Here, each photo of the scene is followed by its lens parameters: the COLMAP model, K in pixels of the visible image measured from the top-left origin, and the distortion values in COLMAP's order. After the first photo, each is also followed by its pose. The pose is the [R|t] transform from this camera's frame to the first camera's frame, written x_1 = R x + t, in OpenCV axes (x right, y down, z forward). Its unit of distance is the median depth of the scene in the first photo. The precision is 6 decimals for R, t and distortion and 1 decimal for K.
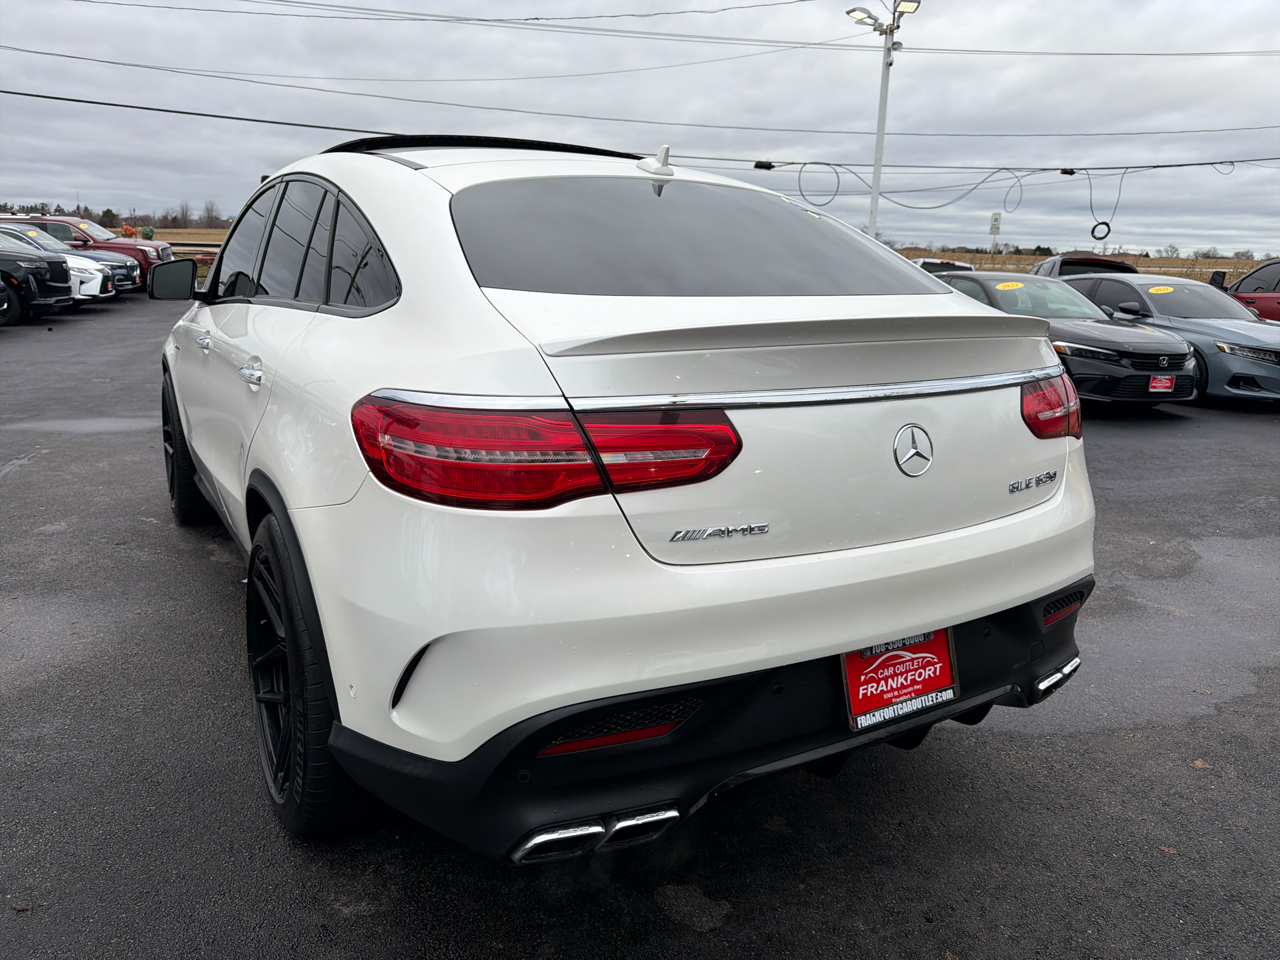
lens RADIAL K [[904.5, 0, 631.4], [0, 904.5, 489.9], [0, 0, 1]] dist [0.065131, -0.078660]
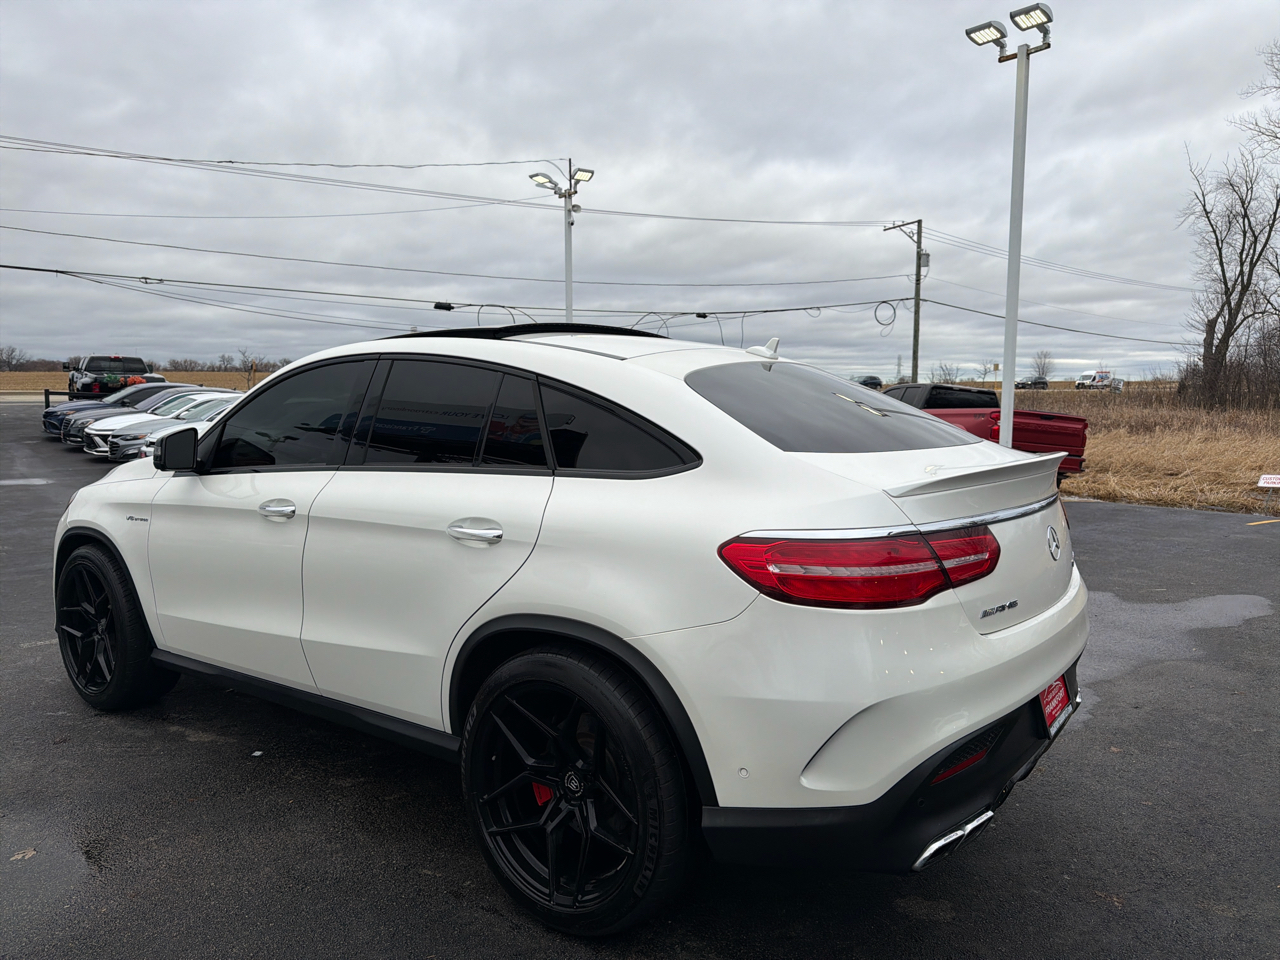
lens RADIAL K [[906.3, 0, 650.8], [0, 906.3, 510.6], [0, 0, 1]] dist [0.077735, -0.087034]
pose [[0.921909, -0.076655, 0.379748, -0.838159], [0.120644, 0.988293, -0.093391, -0.033164], [-0.368143, 0.131913, 0.920364, -0.153027]]
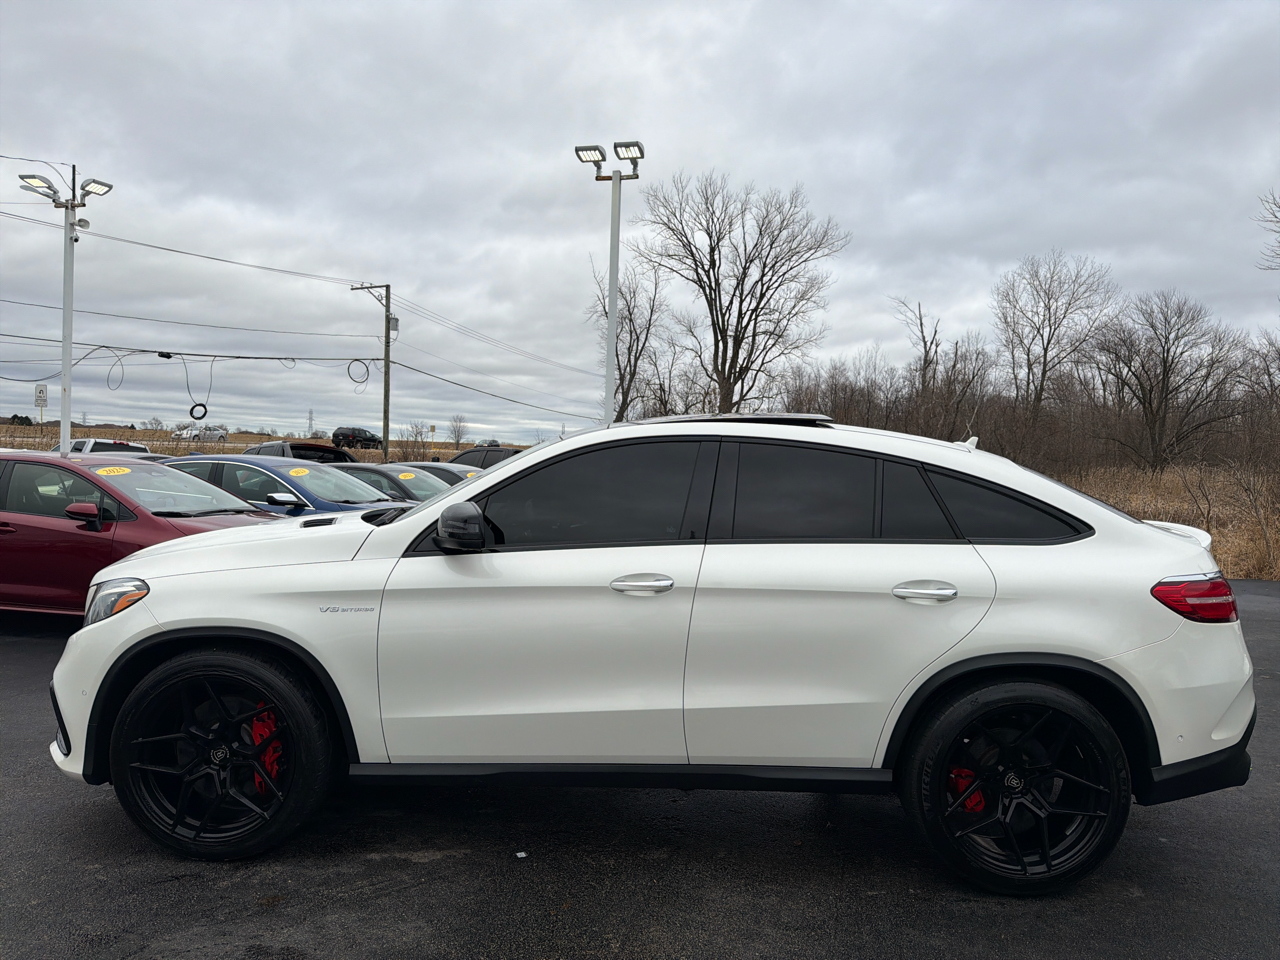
lens RADIAL K [[885.3, 0, 653.5], [0, 885.3, 538.3], [0, 0, 1]] dist [0.057879, -0.065818]
pose [[0.523897, -0.085734, 0.847456, -2.277771], [0.193022, 0.980989, -0.020083, -0.337562], [-0.829623, 0.174099, 0.530486, 0.784817]]
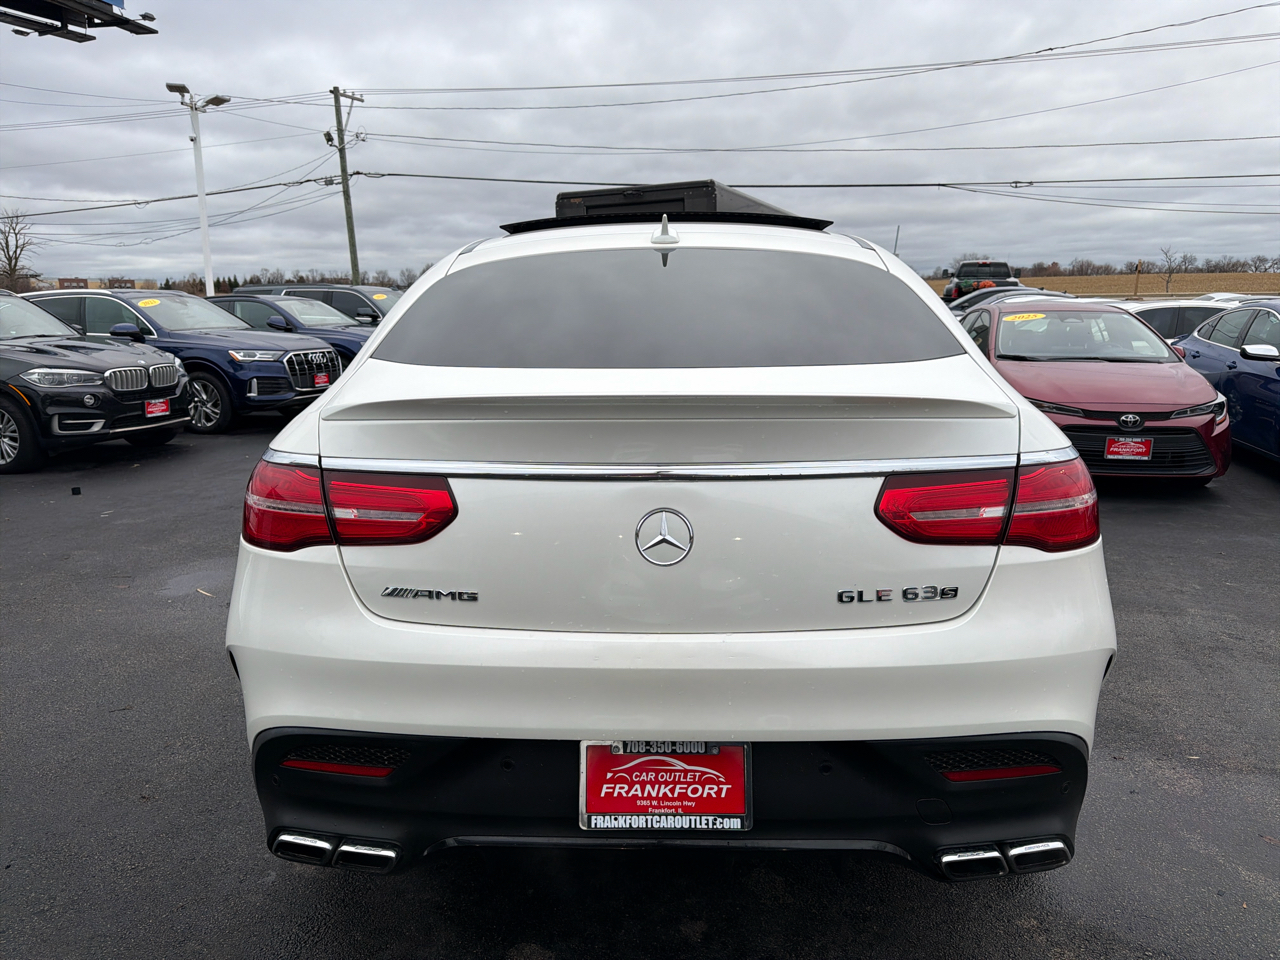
lens RADIAL K [[913.5, 0, 640.0], [0, 913.5, 480.0], [0, 0, 1]] dist [0.006482, -0.005125]
pose [[0.842619, 0.073682, -0.533445, 0.736215], [-0.106341, 0.993856, -0.030698, -0.066501], [0.527906, 0.082594, 0.845277, 0.194974]]
